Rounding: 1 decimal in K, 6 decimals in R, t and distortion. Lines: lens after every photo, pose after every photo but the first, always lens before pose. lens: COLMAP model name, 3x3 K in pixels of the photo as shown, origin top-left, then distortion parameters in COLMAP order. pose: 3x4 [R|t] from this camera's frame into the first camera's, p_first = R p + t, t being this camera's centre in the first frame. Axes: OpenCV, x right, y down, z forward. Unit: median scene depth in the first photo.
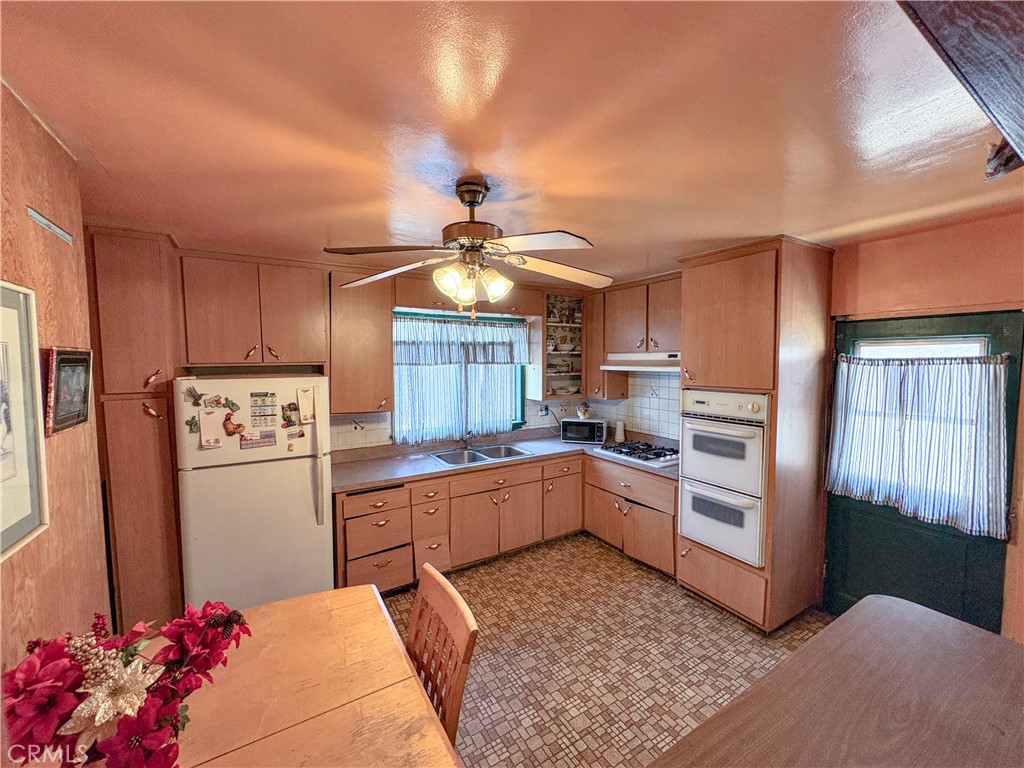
lens RADIAL K [[407.2, 0, 512.8], [0, 407.2, 383.6], [0, 0, 1]] dist [-0.000792, -0.000106]
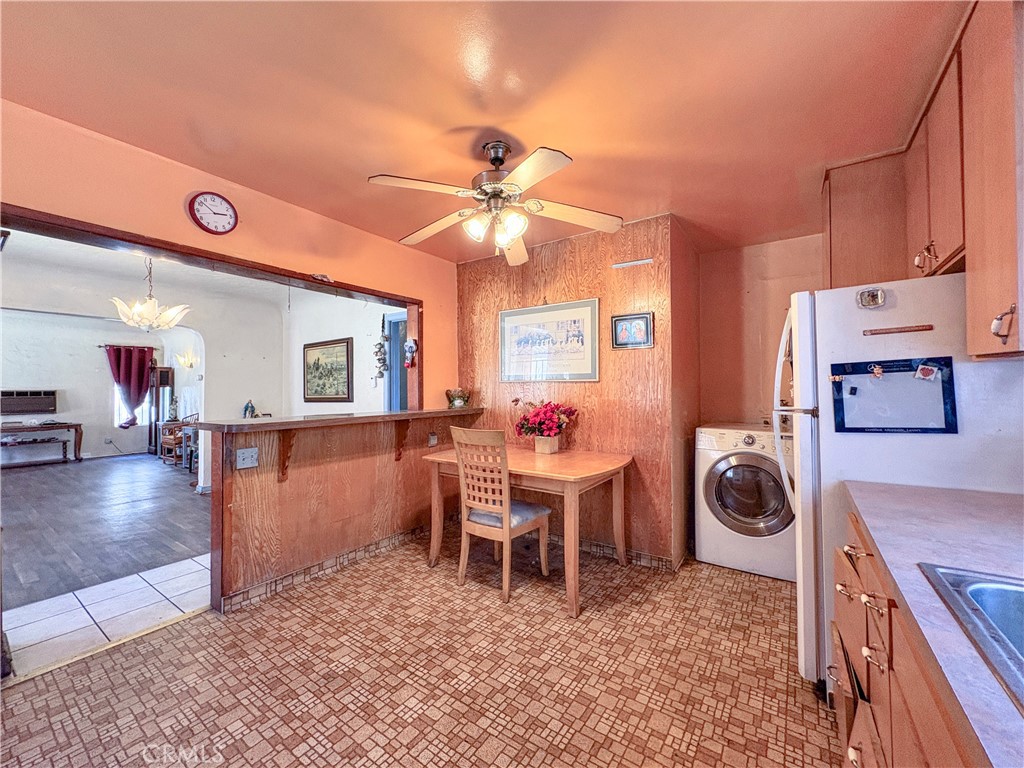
lens RADIAL K [[407.2, 0, 512.8], [0, 407.2, 383.6], [0, 0, 1]] dist [-0.000792, -0.000106]
pose [[-0.913927, 0.006899, -0.405819, 0.223365], [-0.013410, 0.998796, 0.047180, 0.101242], [0.405657, 0.048561, -0.912735, 1.374648]]
